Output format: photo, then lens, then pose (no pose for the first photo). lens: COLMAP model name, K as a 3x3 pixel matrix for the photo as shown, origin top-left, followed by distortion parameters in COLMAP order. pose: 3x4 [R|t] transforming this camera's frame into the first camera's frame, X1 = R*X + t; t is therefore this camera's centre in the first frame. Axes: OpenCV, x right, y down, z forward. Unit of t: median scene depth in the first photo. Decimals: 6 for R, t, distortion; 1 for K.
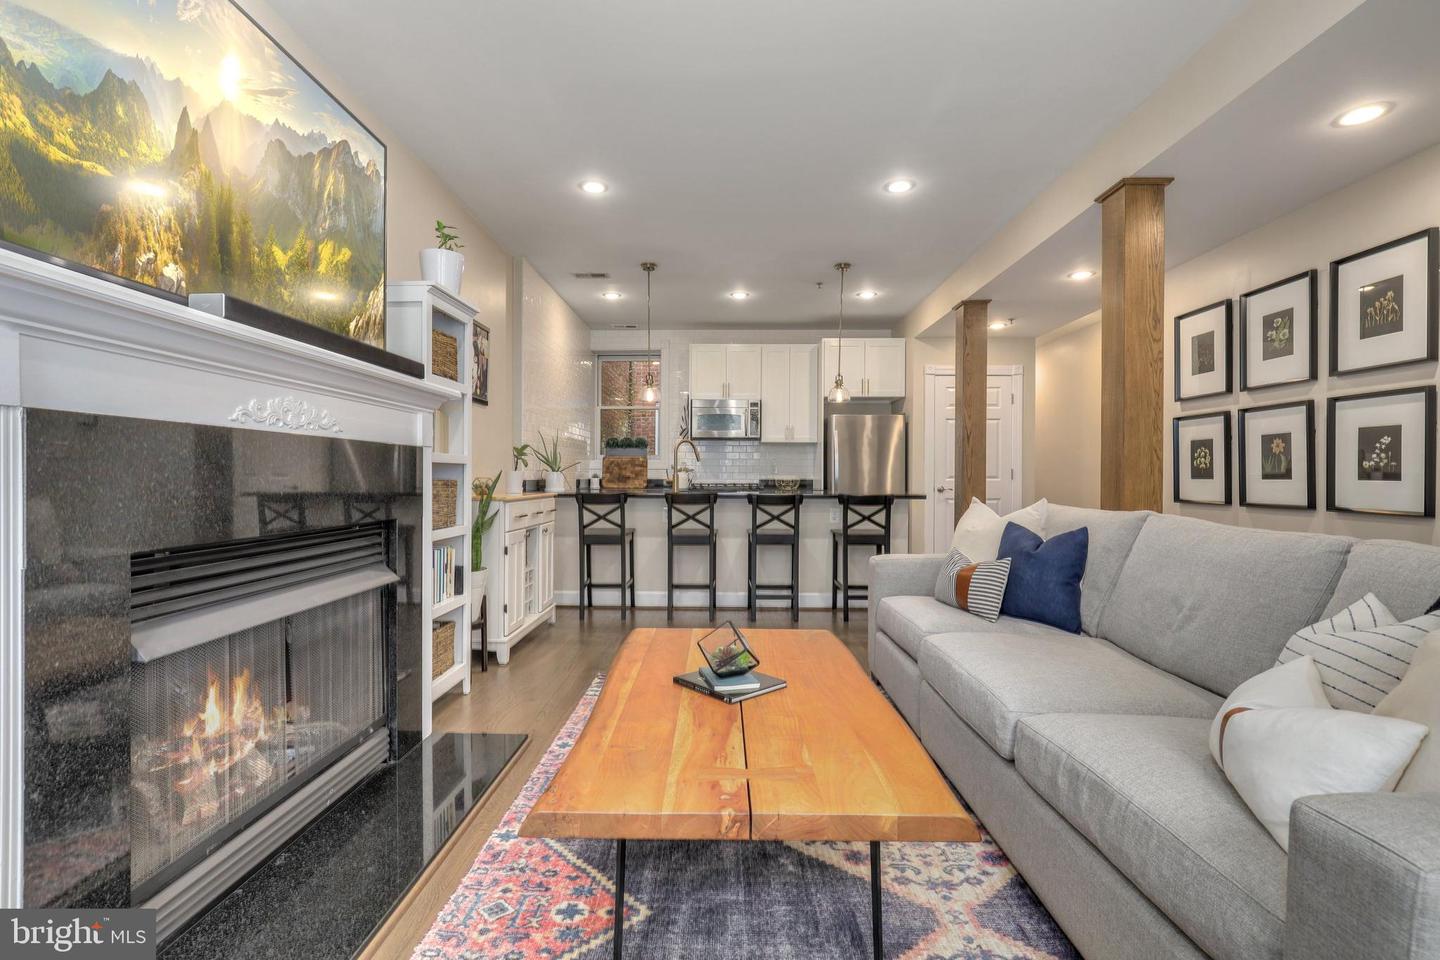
lens RADIAL K [[653.4, 0, 710.8], [0, 653.4, 476.0], [0, 0, 1]] dist [-0.014591, 0.004416]
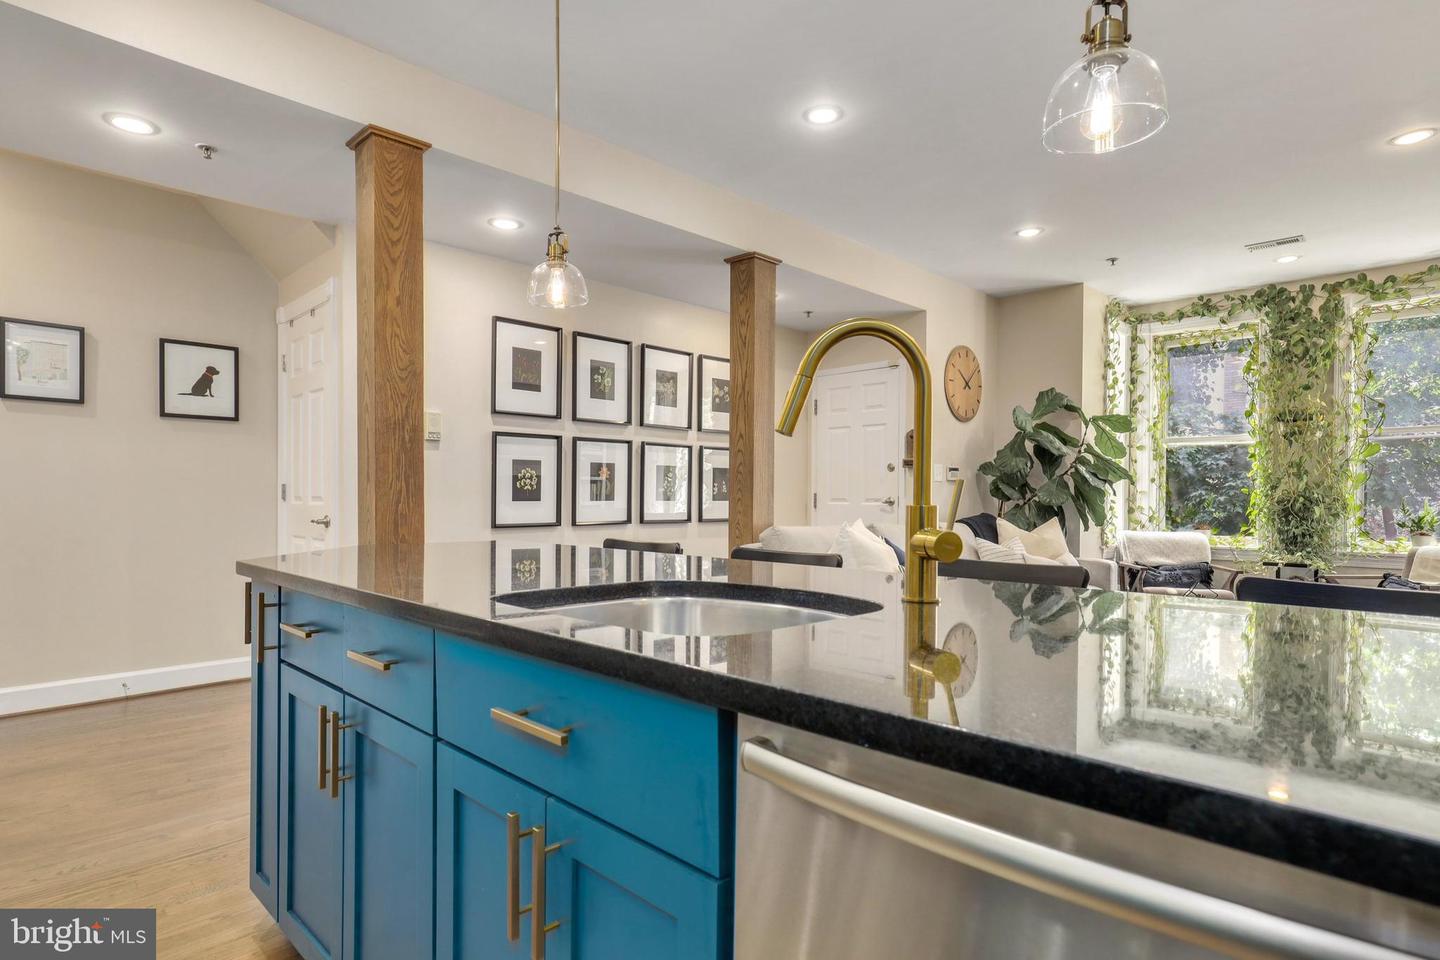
lens RADIAL K [[761.4, 0, 713.6], [0, 761.4, 508.8], [0, 0, 1]] dist [0.006501, 0.001881]
pose [[-0.720586, -0.021551, 0.693031, -0.184943], [-0.007142, 0.999695, 0.023661, -0.010802], [-0.693329, 0.012100, -0.720519, 1.354954]]
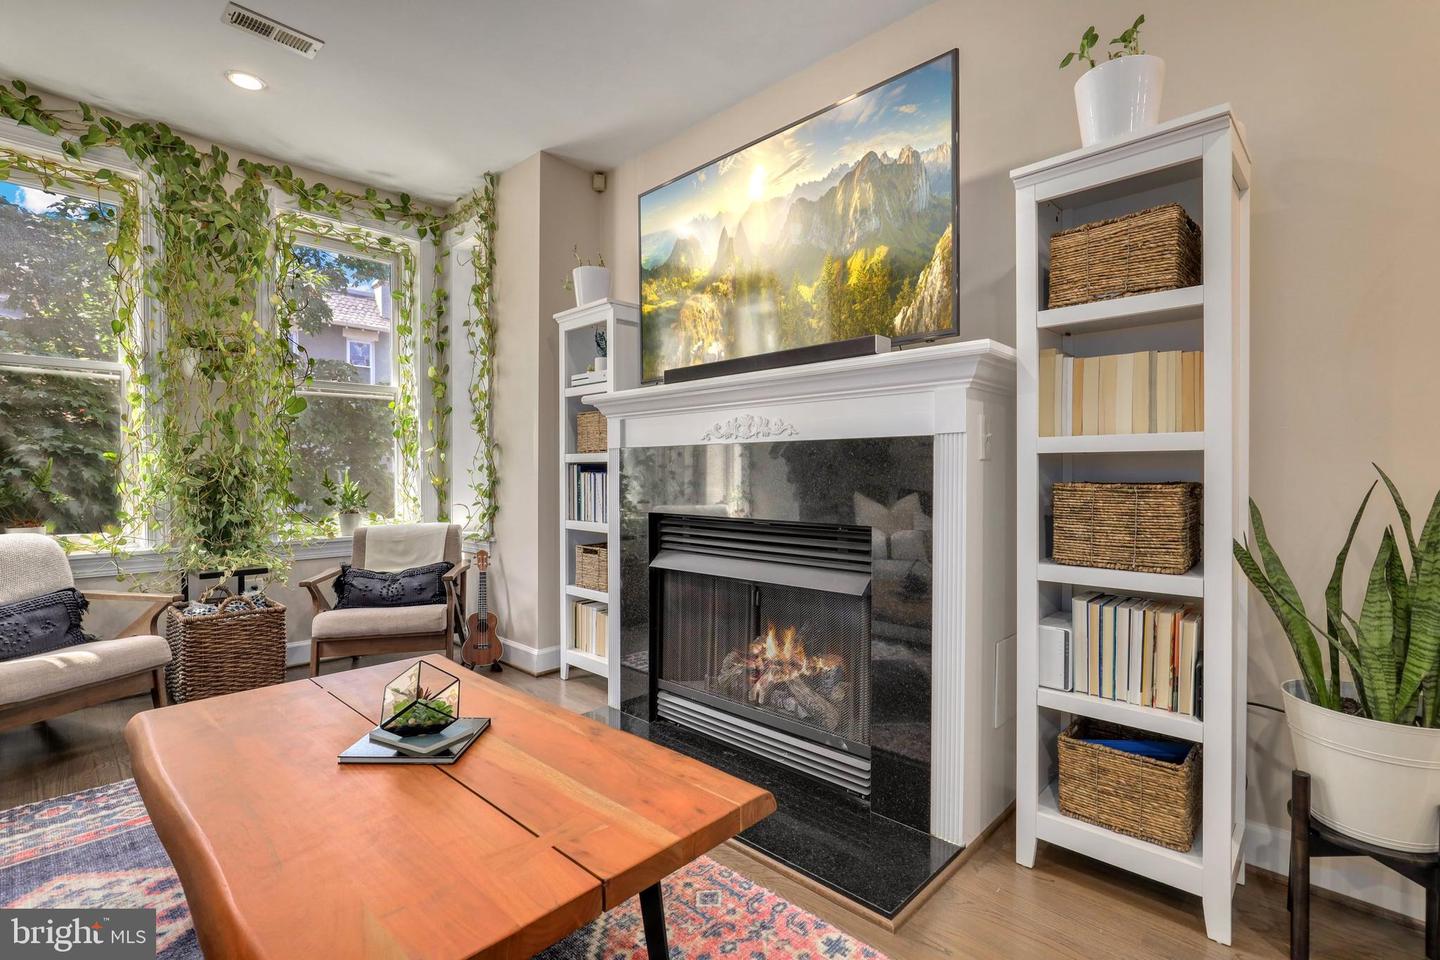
lens RADIAL K [[663.3, 0, 714.1], [0, 663.3, 479.6], [0, 0, 1]] dist [-0.021852, 0.010035]
pose [[-0.674094, 0.001047, -0.738645, 0.143287], [-0.004447, 0.999975, 0.005476, 0.000492], [0.738632, 0.006976, -0.674073, 0.689526]]
